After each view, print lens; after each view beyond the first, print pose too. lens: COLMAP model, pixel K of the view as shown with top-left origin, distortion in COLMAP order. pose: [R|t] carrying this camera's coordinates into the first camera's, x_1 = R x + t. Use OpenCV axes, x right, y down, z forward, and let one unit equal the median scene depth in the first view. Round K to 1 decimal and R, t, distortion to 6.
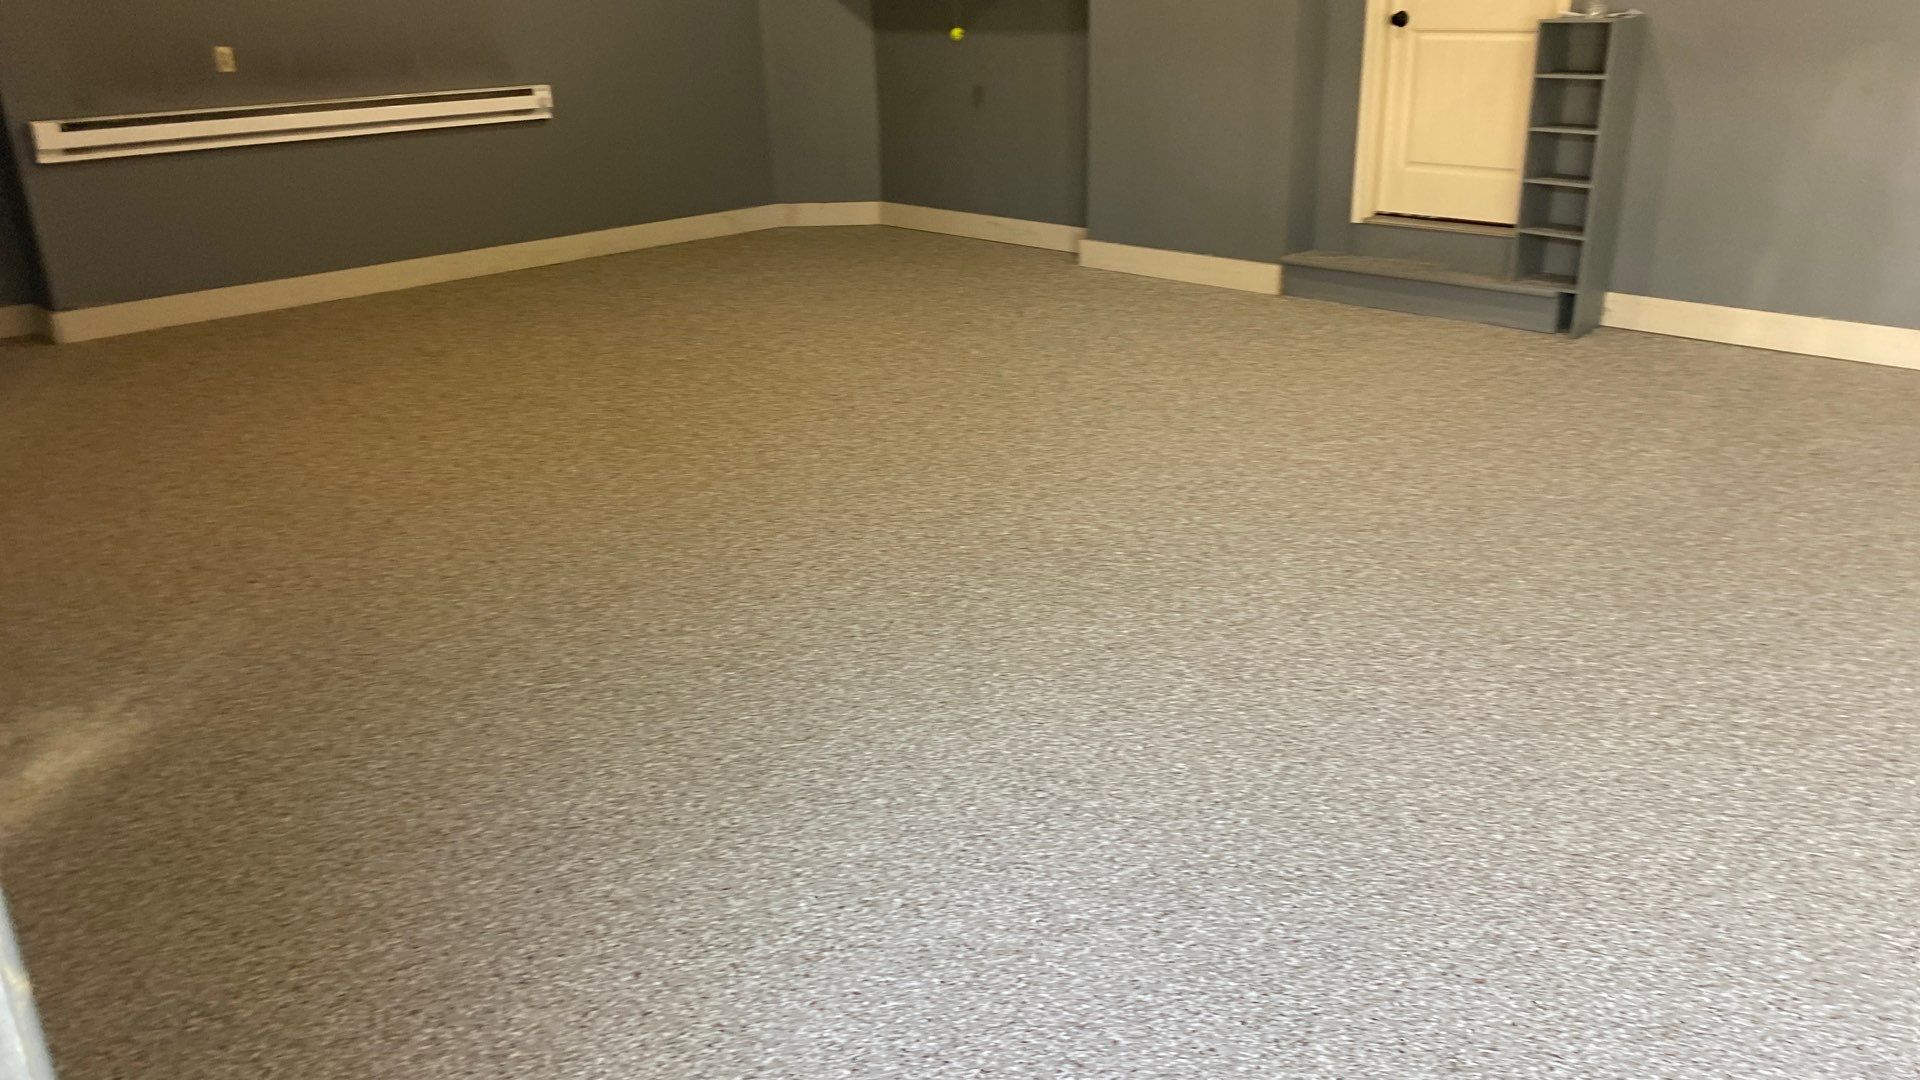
lens RADIAL K [[1467.3, 0, 964.7], [0, 1467.3, 507.4], [0, 0, 1]] dist [0.077245, -0.106399]
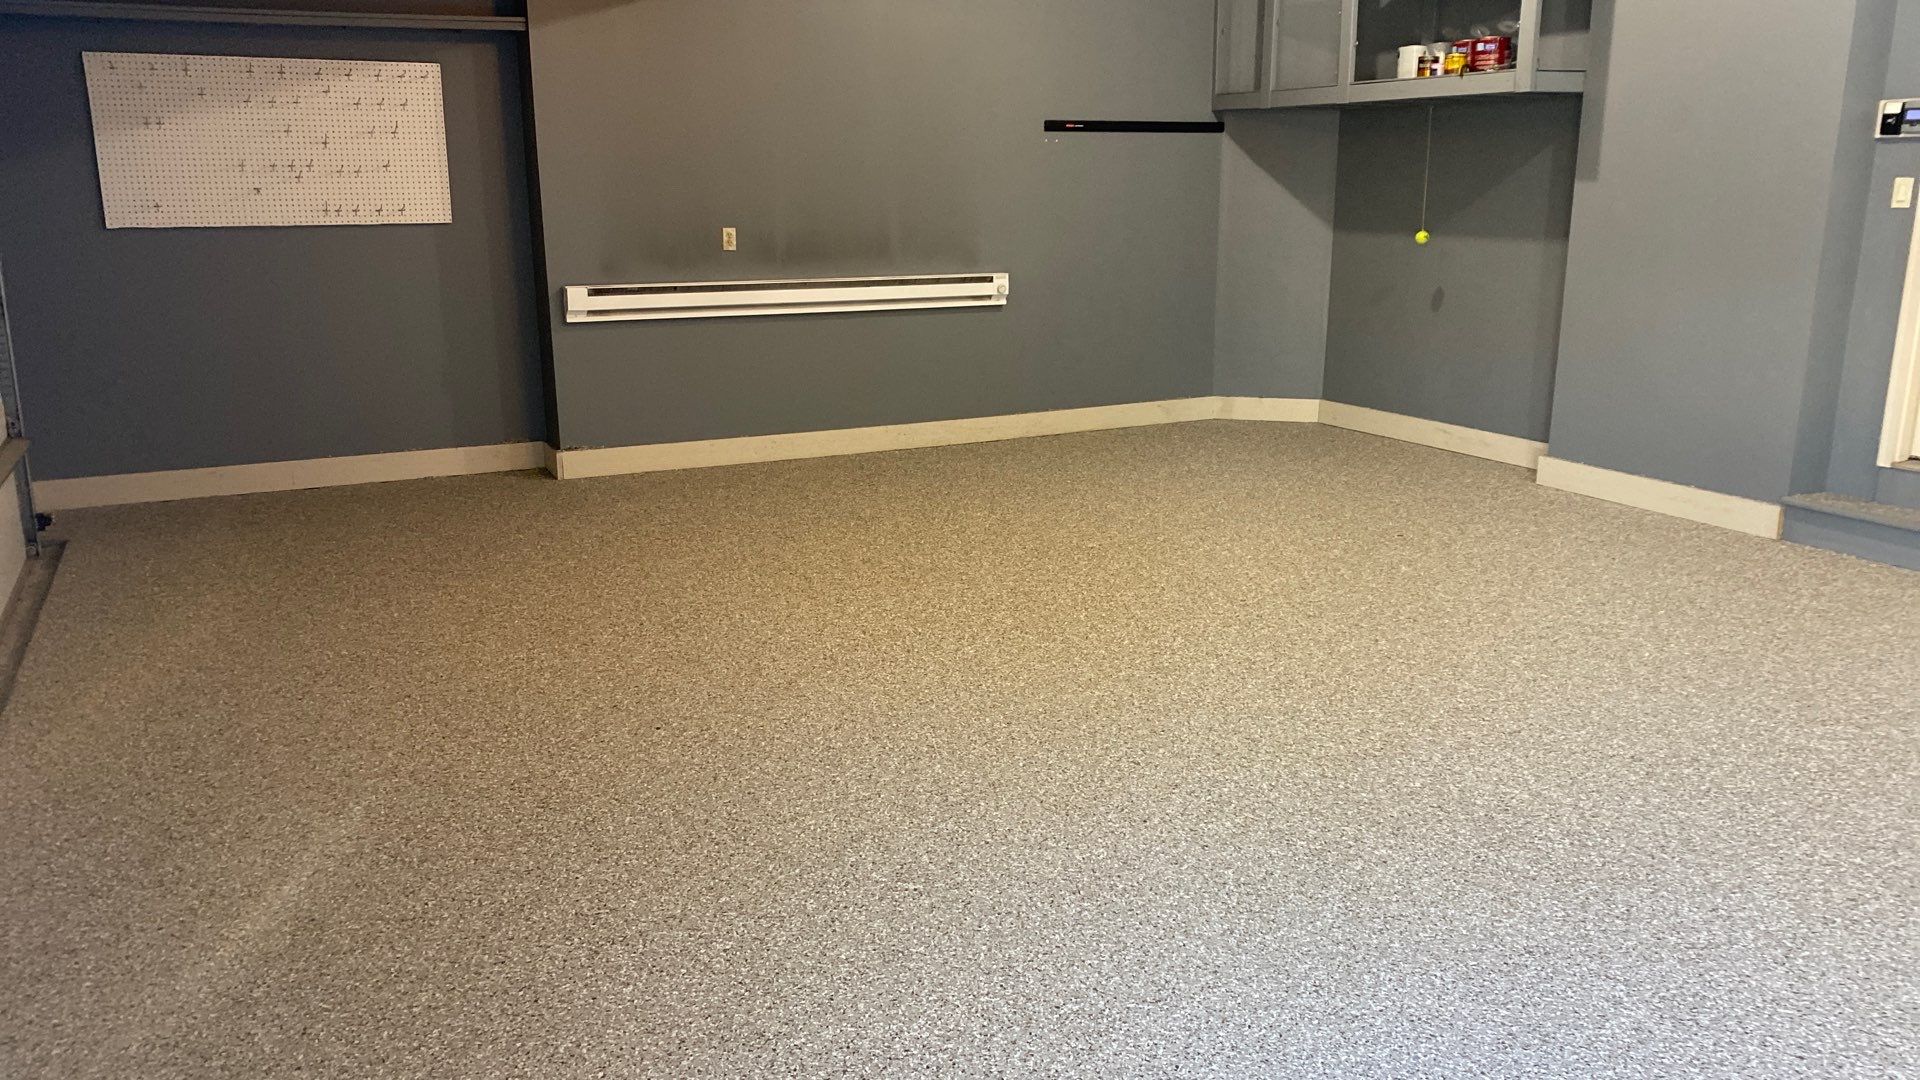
lens RADIAL K [[1467.3, 0, 964.7], [0, 1467.3, 507.4], [0, 0, 1]] dist [0.077245, -0.106399]
pose [[0.953959, 0.088418, -0.286609, 0.008877], [-0.122570, 0.987052, -0.103462, -0.021982], [0.273750, 0.133828, 0.952445, 0.050377]]
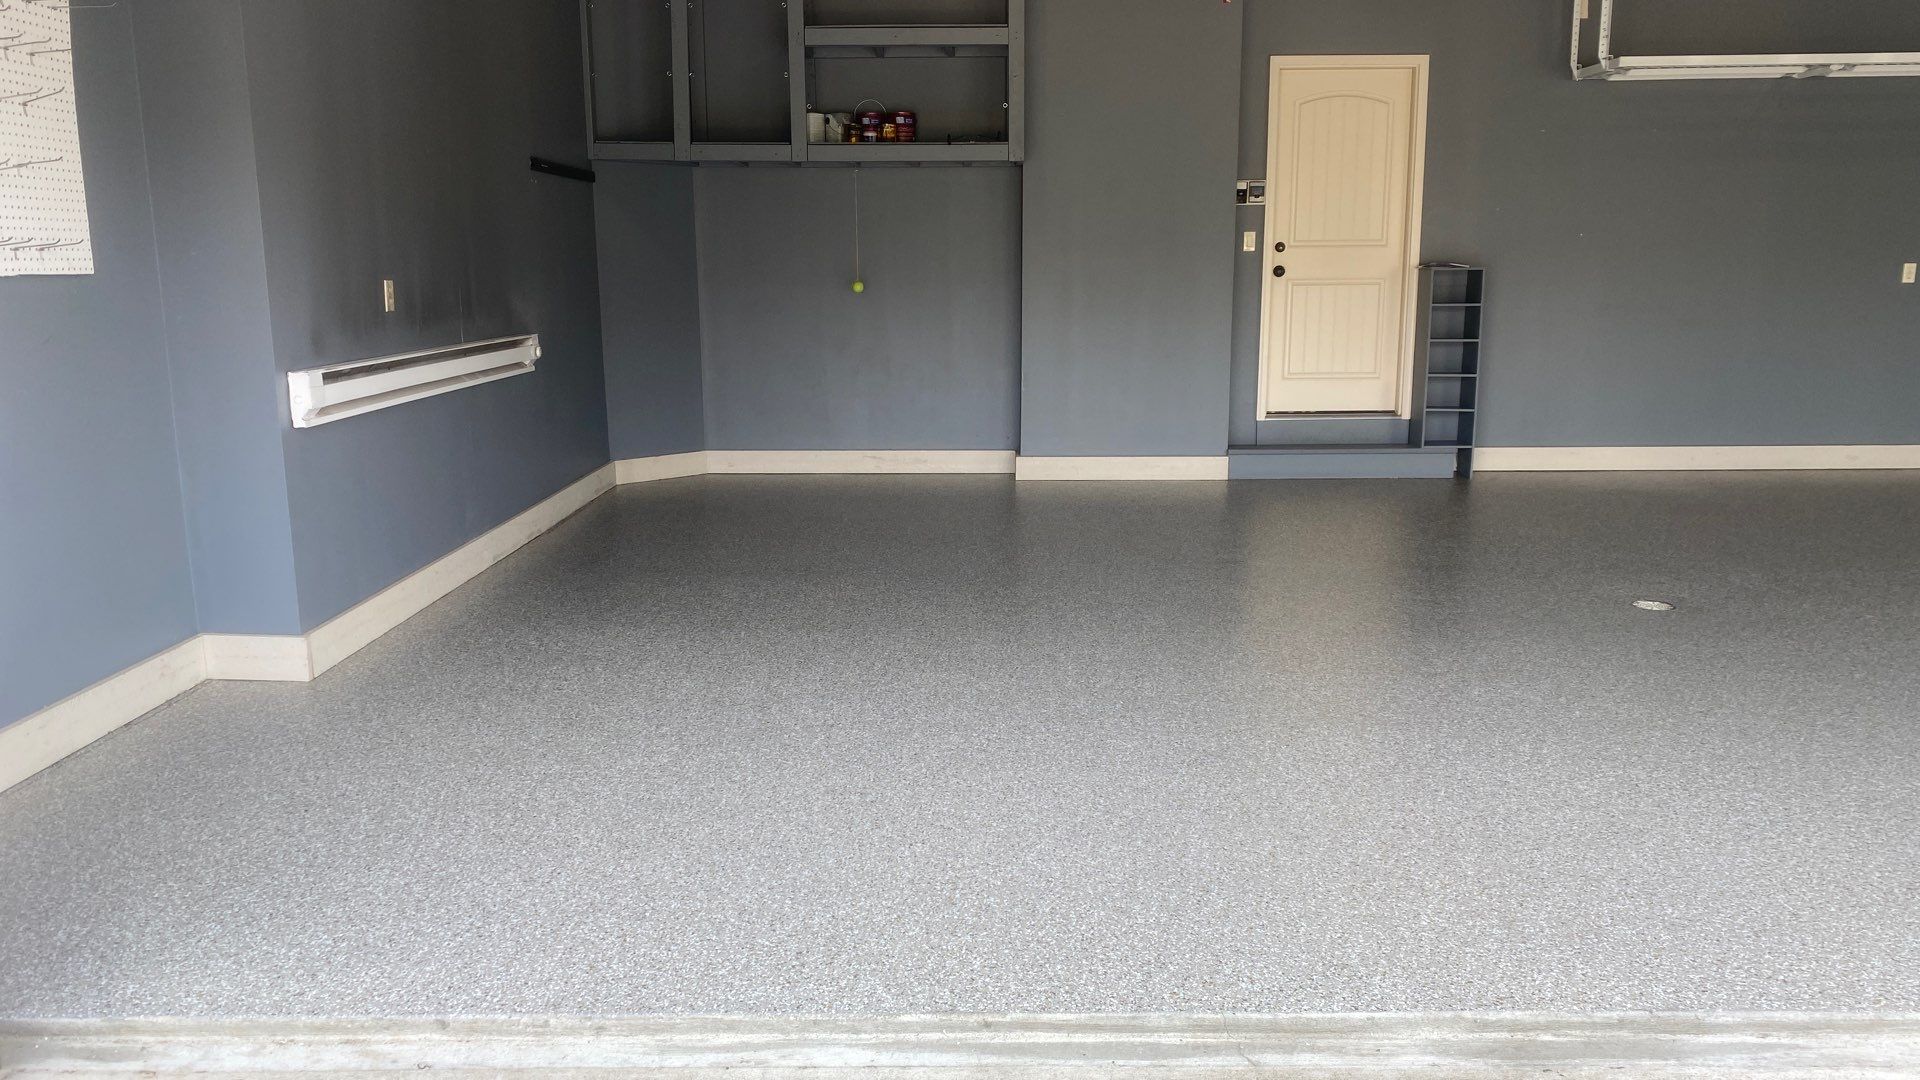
lens RADIAL K [[1467.3, 0, 964.7], [0, 1467.3, 507.4], [0, 0, 1]] dist [0.077245, -0.106399]
pose [[0.700134, -0.094750, 0.707697, -1.721509], [0.232626, 0.967347, -0.100627, -0.095284], [-0.675054, 0.235081, 0.699313, 0.575618]]
